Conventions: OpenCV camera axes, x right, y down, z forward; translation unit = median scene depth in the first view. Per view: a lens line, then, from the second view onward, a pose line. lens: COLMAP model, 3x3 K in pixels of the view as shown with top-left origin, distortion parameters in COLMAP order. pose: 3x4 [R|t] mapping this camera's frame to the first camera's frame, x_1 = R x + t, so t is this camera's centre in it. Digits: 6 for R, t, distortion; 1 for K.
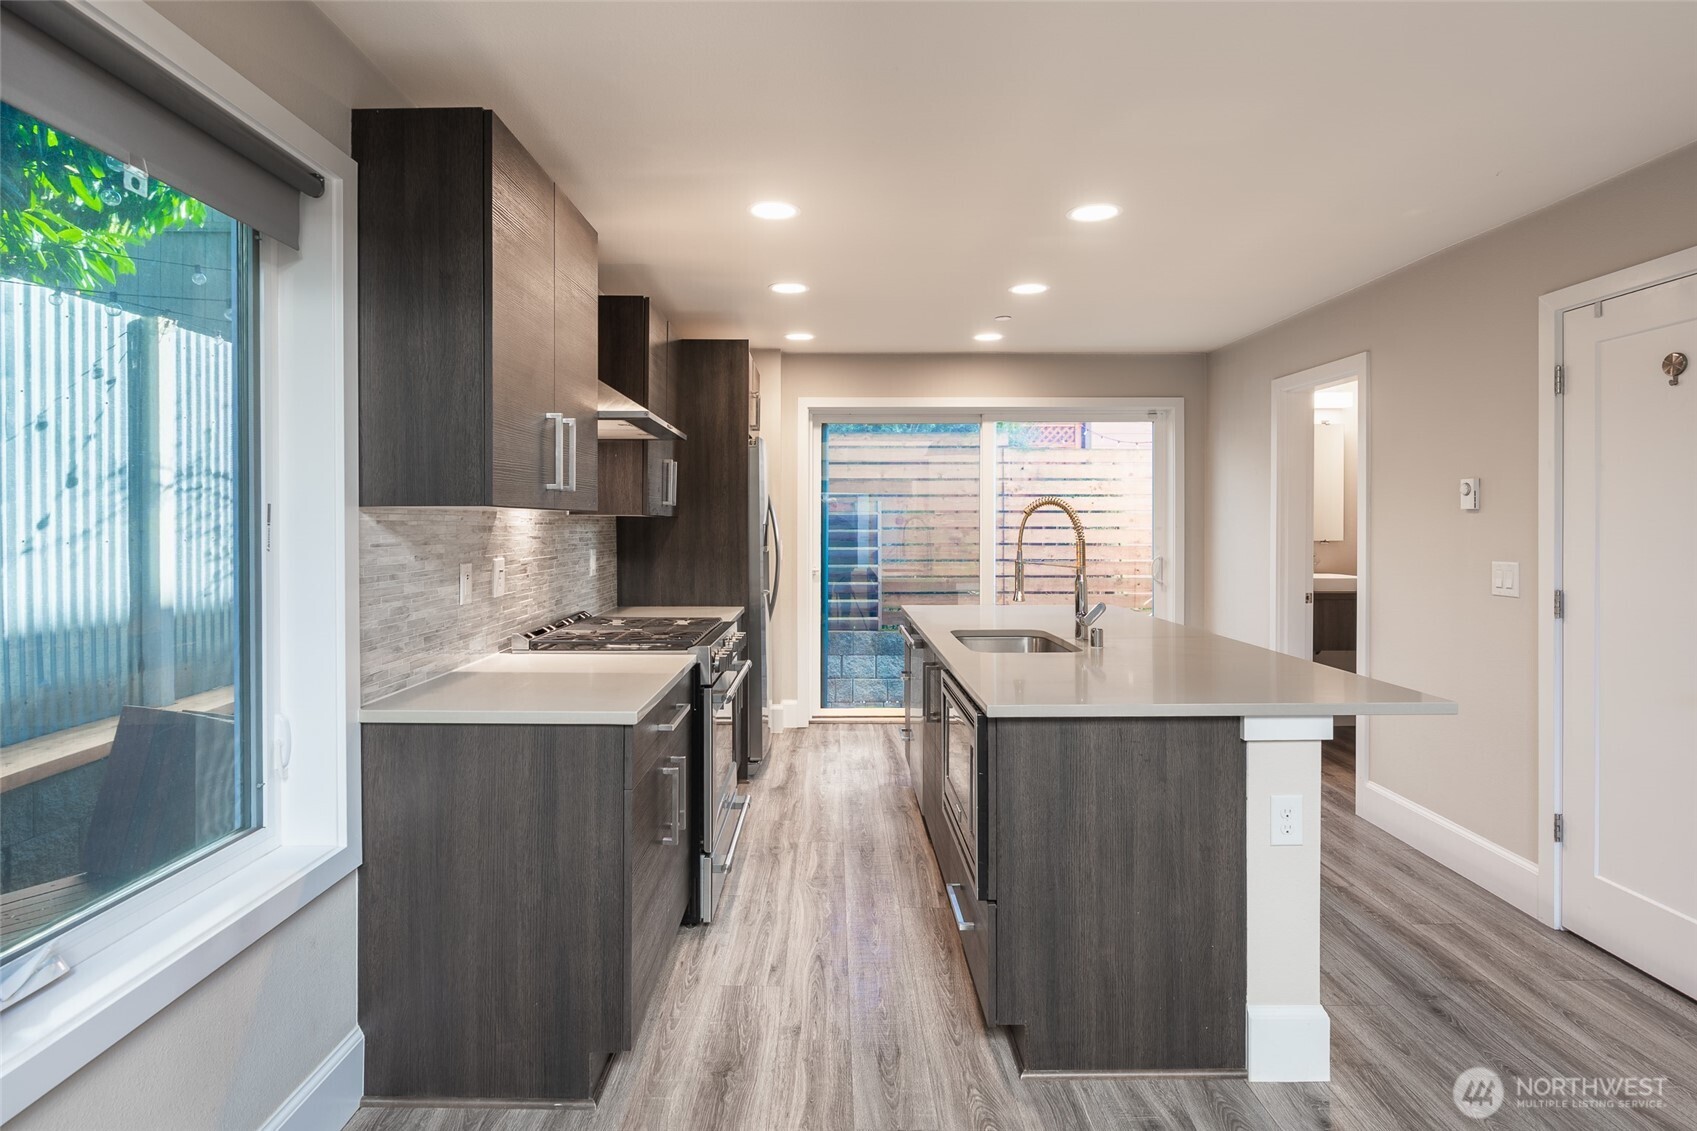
lens RADIAL K [[850.5, 0, 802.8], [0, 850.5, 528.6], [0, 0, 1]] dist [-0.003520, -0.000900]
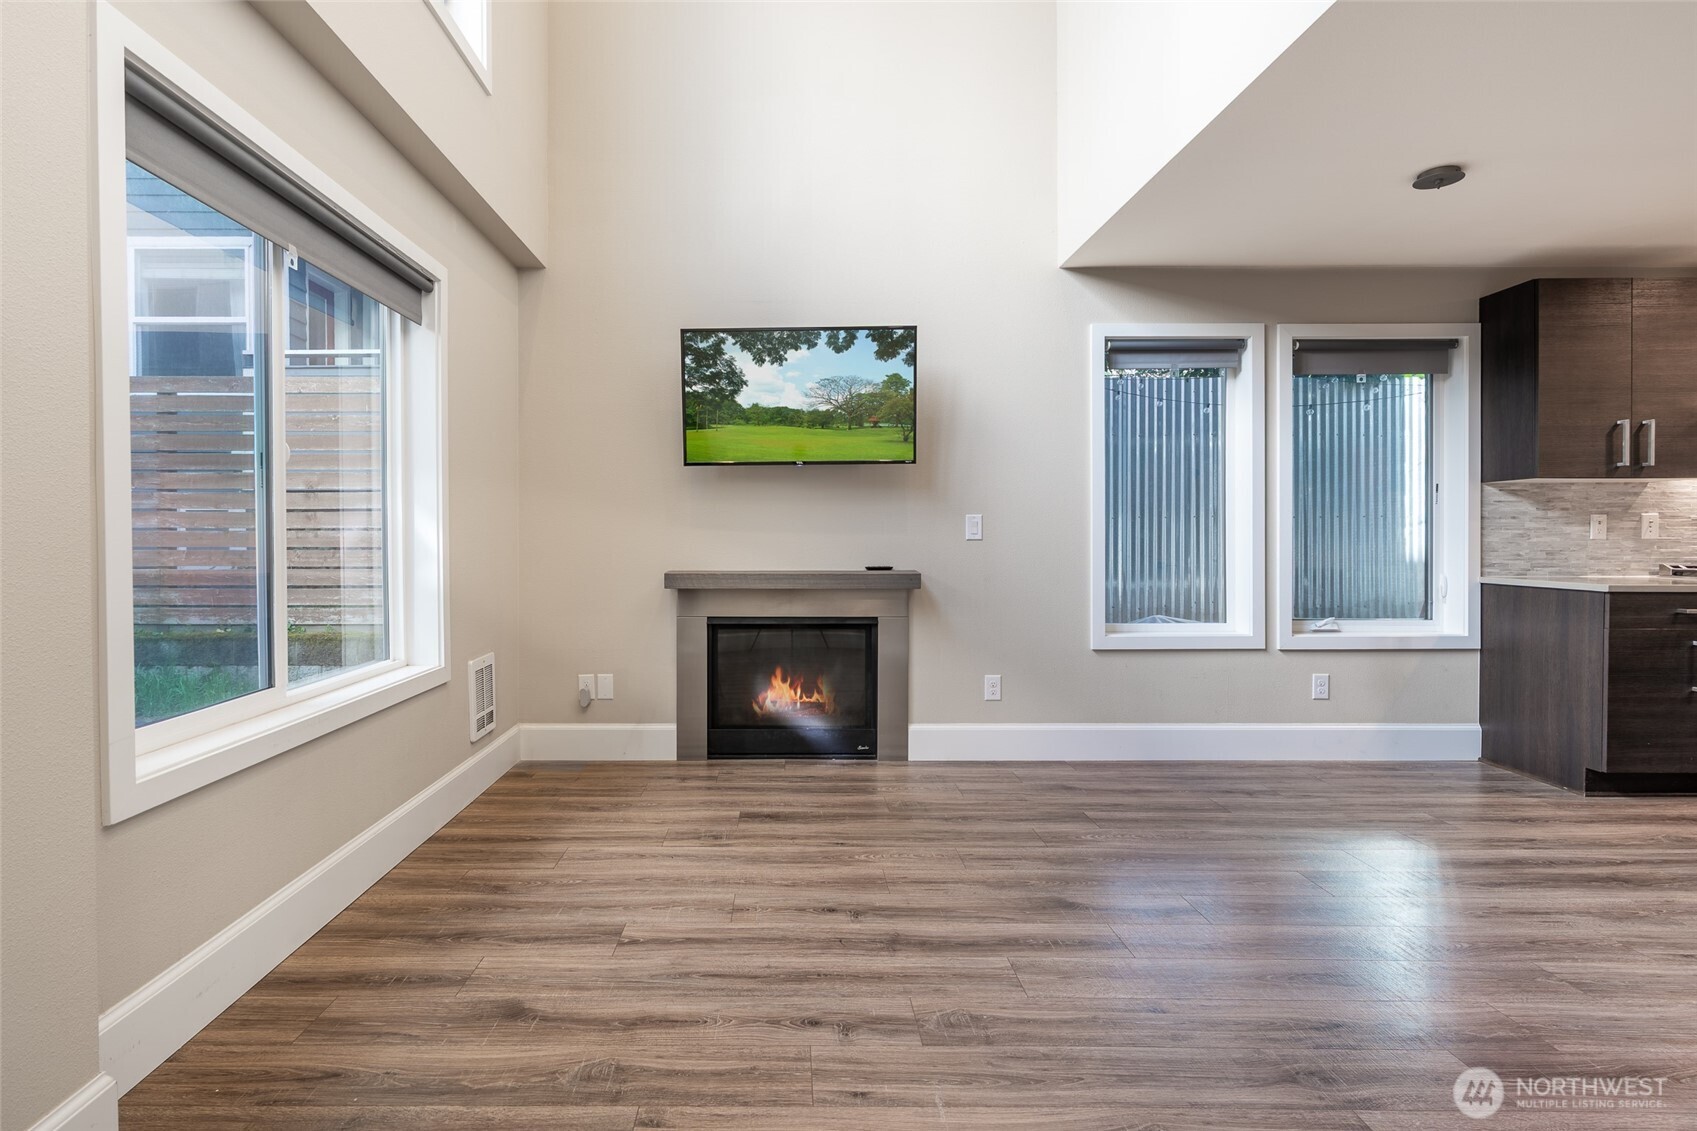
lens RADIAL K [[810.5, 0, 782.6], [0, 810.5, 550.0], [0, 0, 1]] dist [-0.015554, 0.003856]
pose [[0.001974, 0.009559, -0.999952, 1.362295], [-0.003909, 0.999947, 0.009552, 0.118613], [0.999990, 0.003890, 0.002011, -0.697504]]
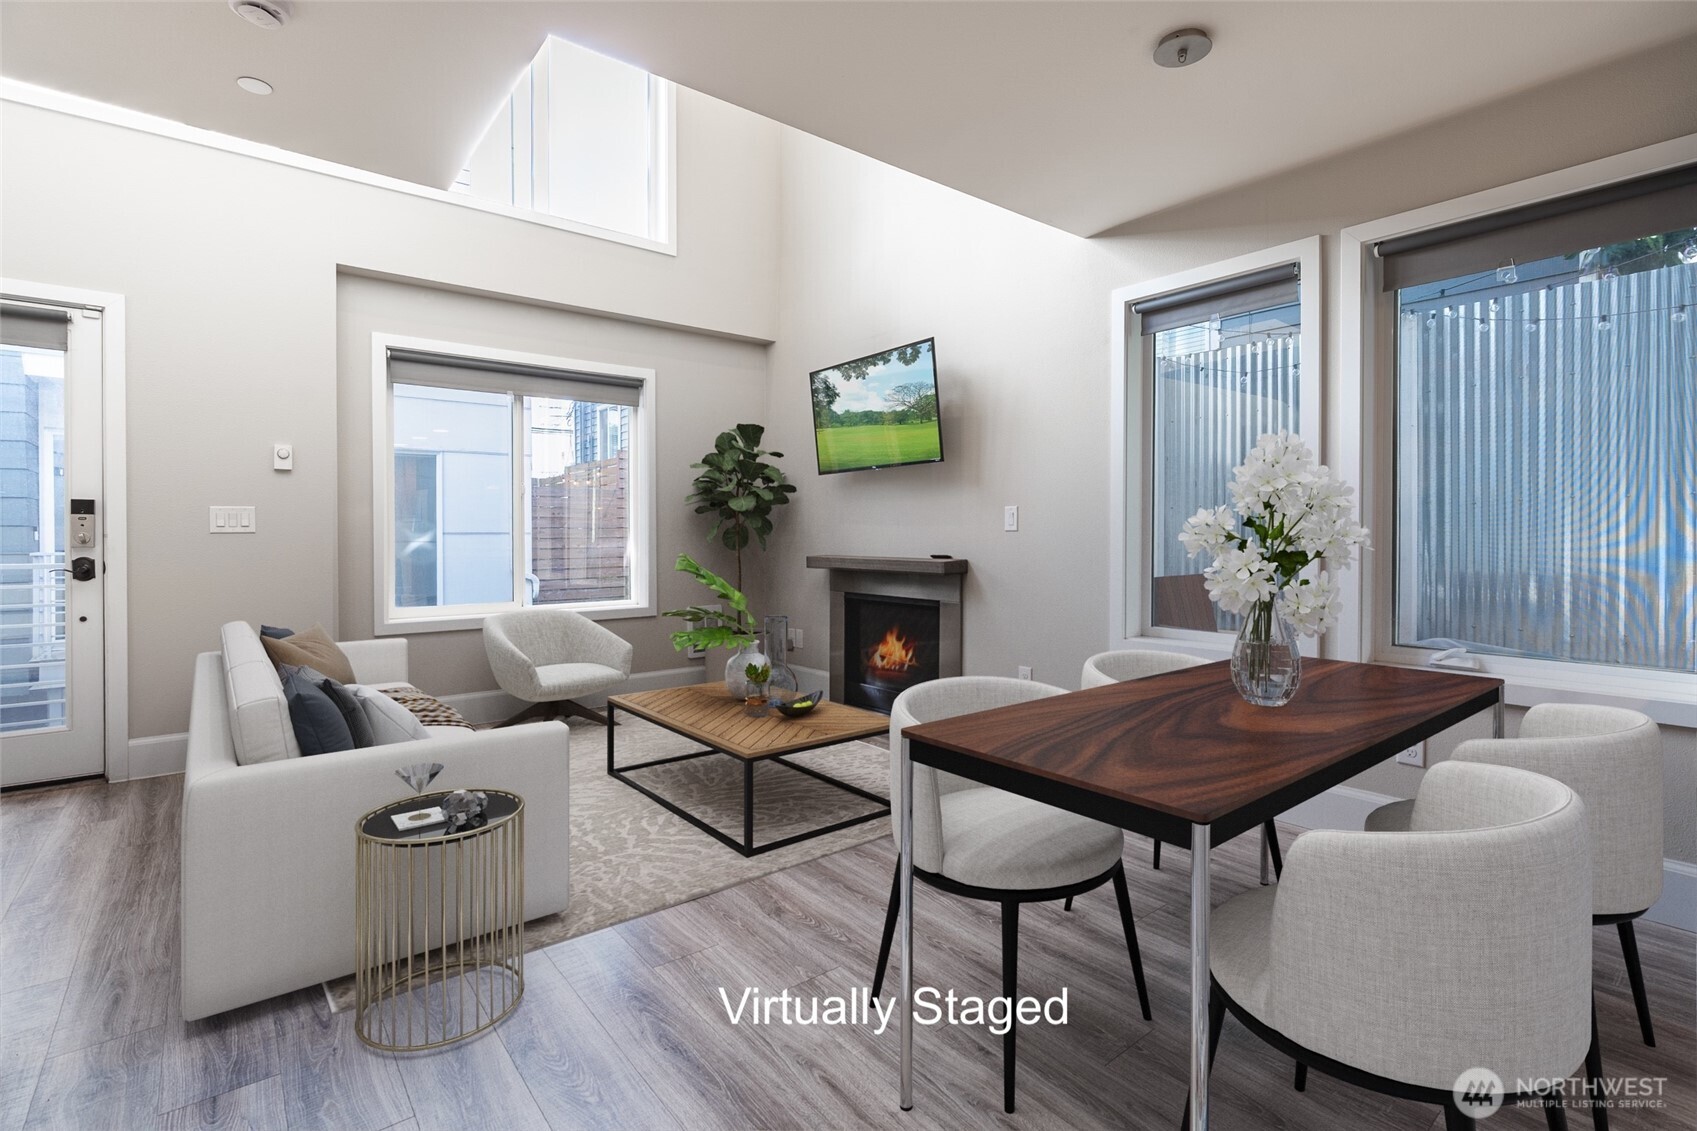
lens RADIAL K [[810.5, 0, 826.7], [0, 810.5, 545.5], [0, 0, 1]] dist [-0.015554, 0.003856]
pose [[-0.776972, 0.007403, -0.629492, 1.007879], [-0.004462, 0.999841, 0.017266, 0.115971], [0.629520, 0.016224, -0.776815, 0.925028]]
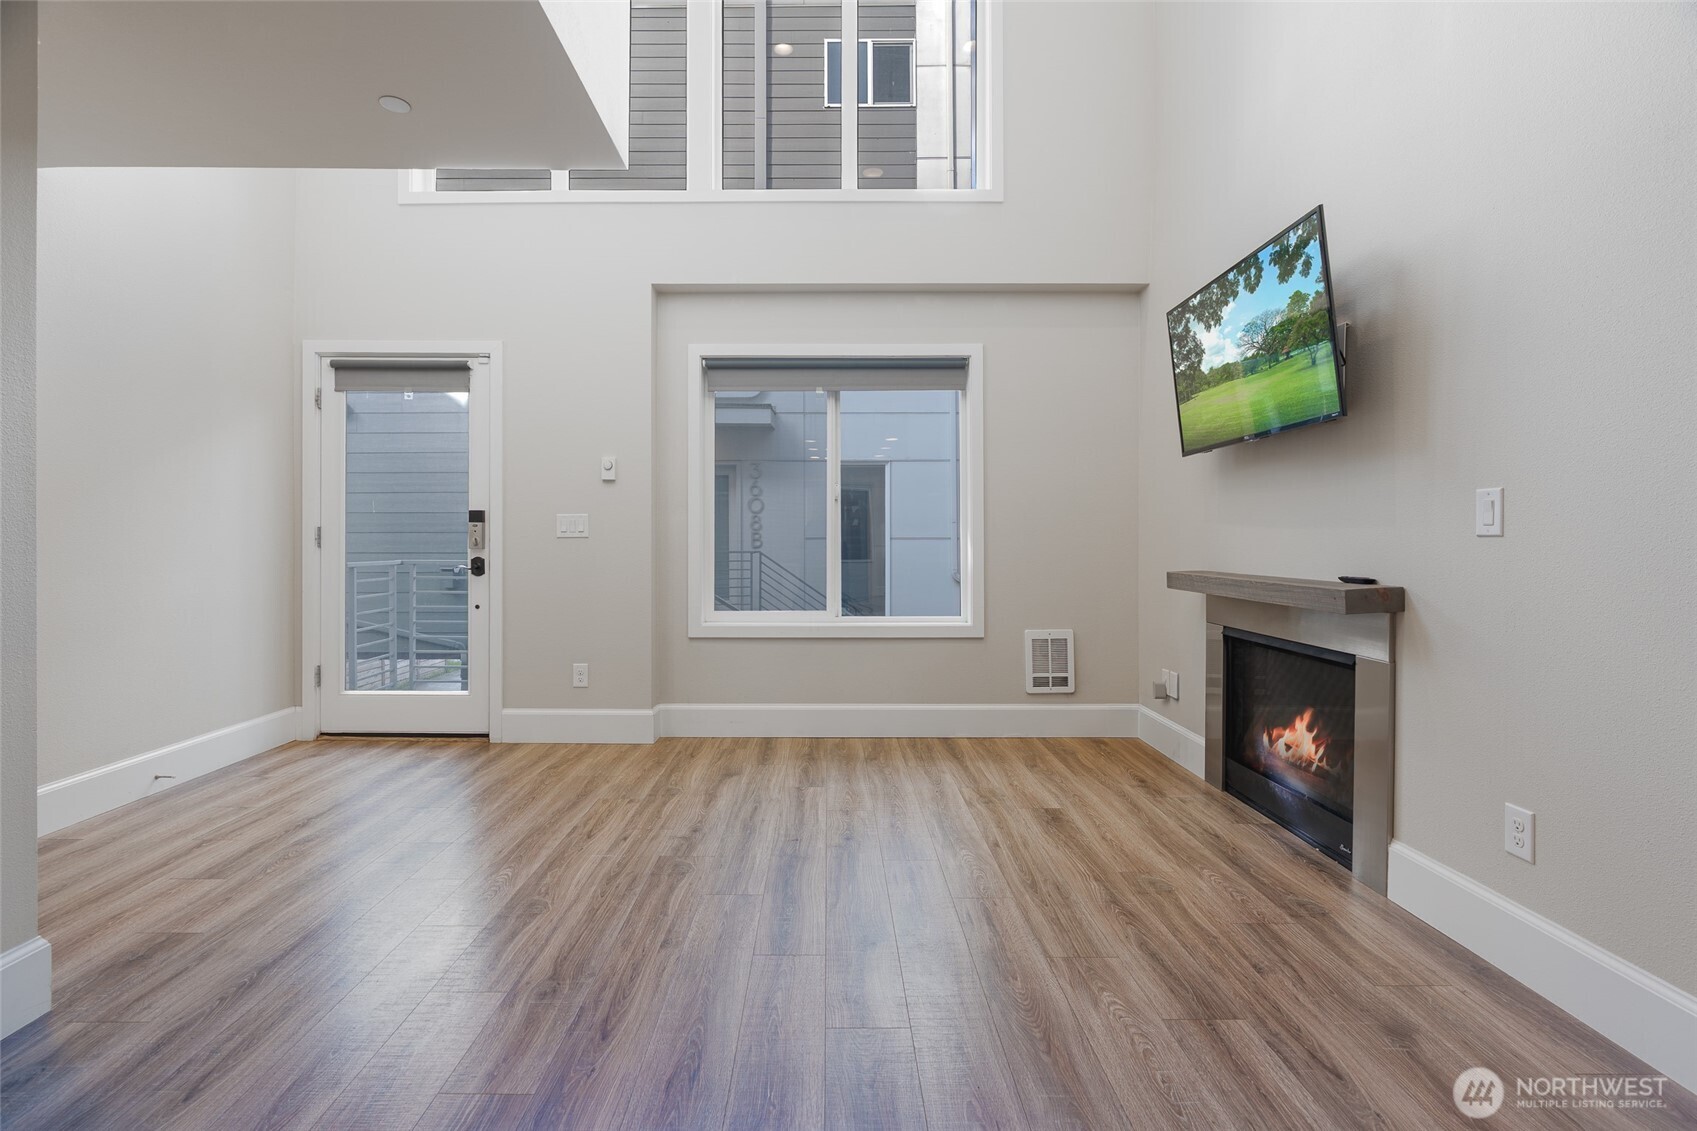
lens RADIAL K [[770.8, 0, 812.7], [0, 770.8, 544.0], [0, 0, 1]] dist [-0.011173, 0.002393]
pose [[-0.999987, -0.003735, -0.003599, 0.323321], [-0.003785, 0.999893, 0.014125, 0.111508], [0.003546, 0.014139, -0.999894, 0.656412]]
